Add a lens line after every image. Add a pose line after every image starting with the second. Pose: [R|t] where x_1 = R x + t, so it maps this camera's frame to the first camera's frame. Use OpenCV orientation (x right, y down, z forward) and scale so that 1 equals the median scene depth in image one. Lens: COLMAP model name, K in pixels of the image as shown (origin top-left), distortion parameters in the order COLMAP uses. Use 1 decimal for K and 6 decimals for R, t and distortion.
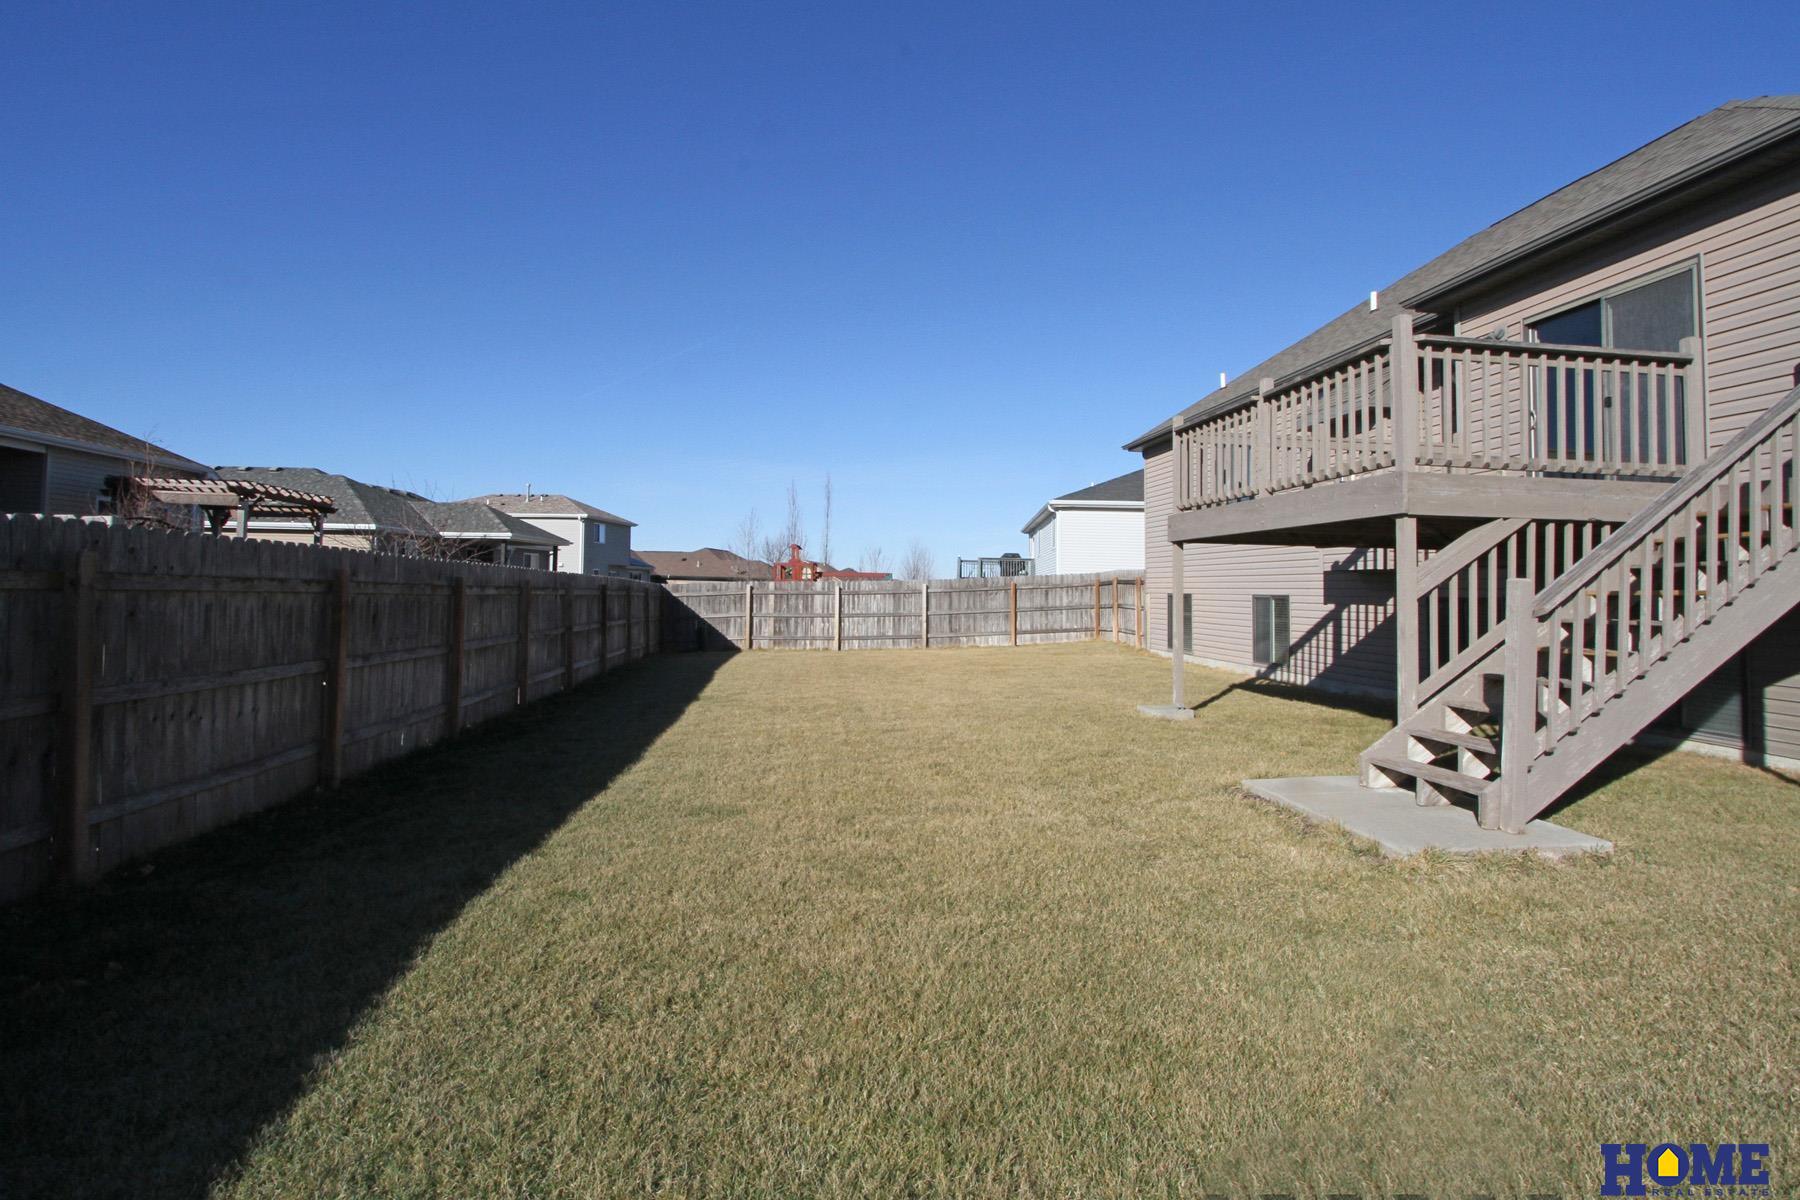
lens RADIAL K [[785.9, 0, 900.7], [0, 785.9, 585.9], [0, 0, 1]] dist [0.000102, 0.000013]
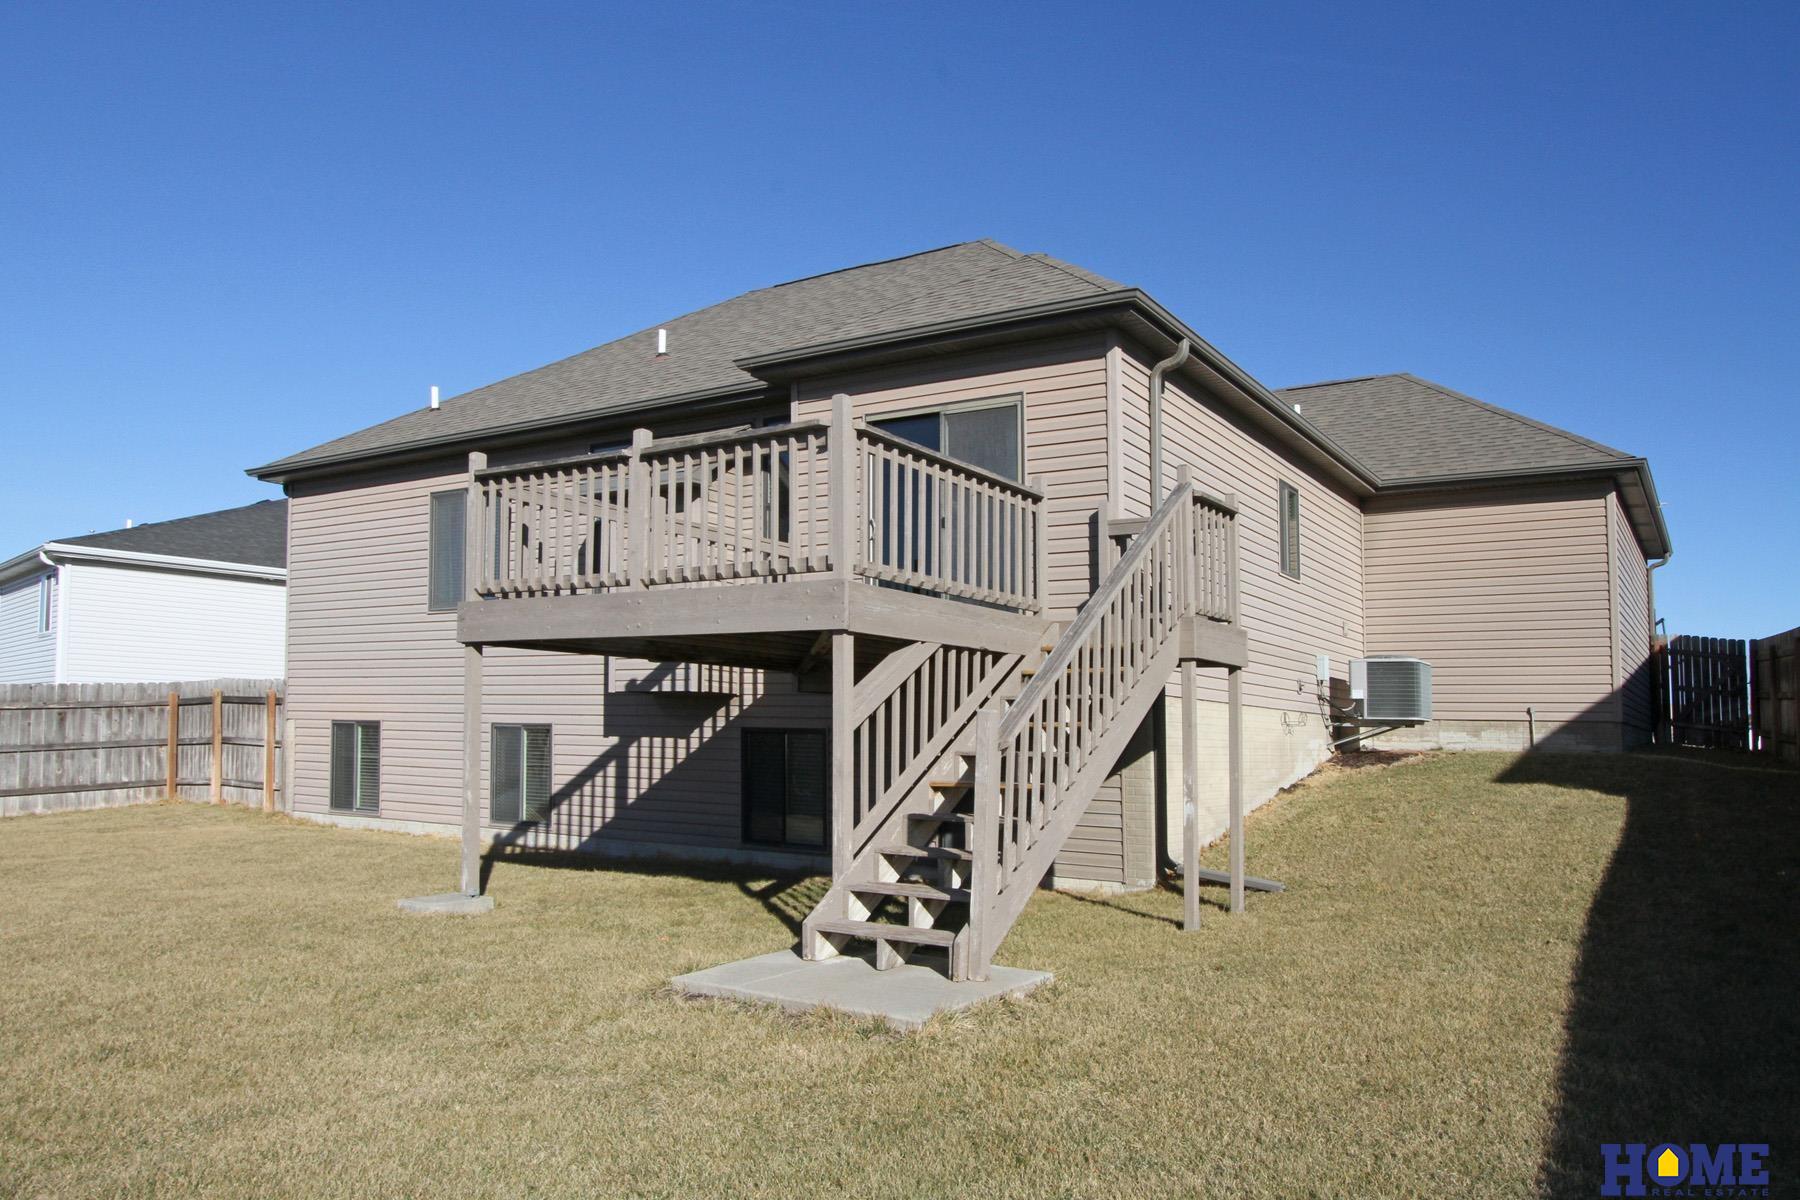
lens RADIAL K [[1231.5, 0, 901.3], [0, 1231.5, 694.7], [0, 0, 1]] dist [-0.004033, 0.000538]
pose [[0.645203, 0.021226, 0.763717, -0.172217], [-0.013291, 0.999775, -0.016558, -0.000568], [-0.763896, 0.000532, 0.645339, 0.051628]]
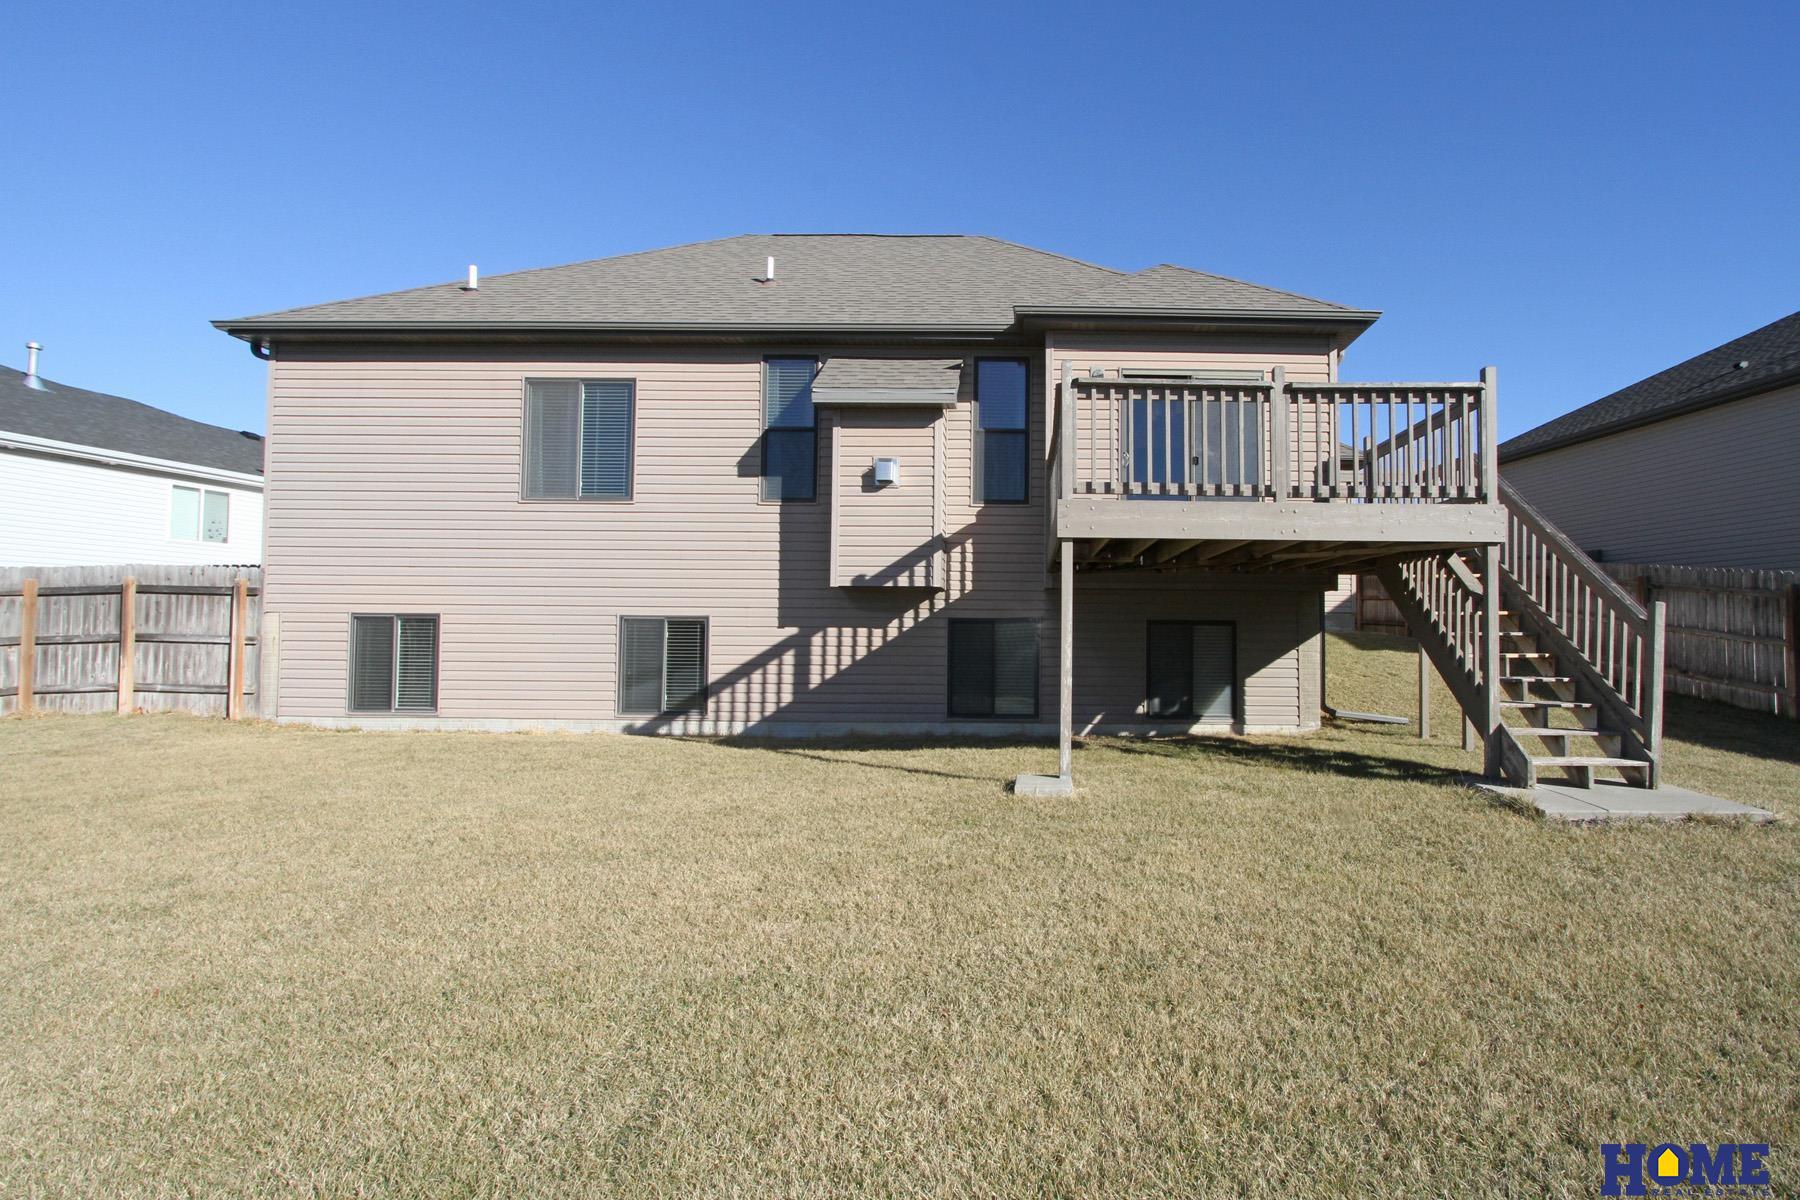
lens RADIAL K [[846.6, 0, 900.0], [0, 846.6, 600.0], [0, 0, 1]] dist [-0.021761, -0.000088]
pose [[0.134317, 0.021586, 0.990703, -0.310861], [-0.011172, 0.999732, -0.020268, 0.012381], [-0.990875, -0.008346, 0.134522, 0.828100]]
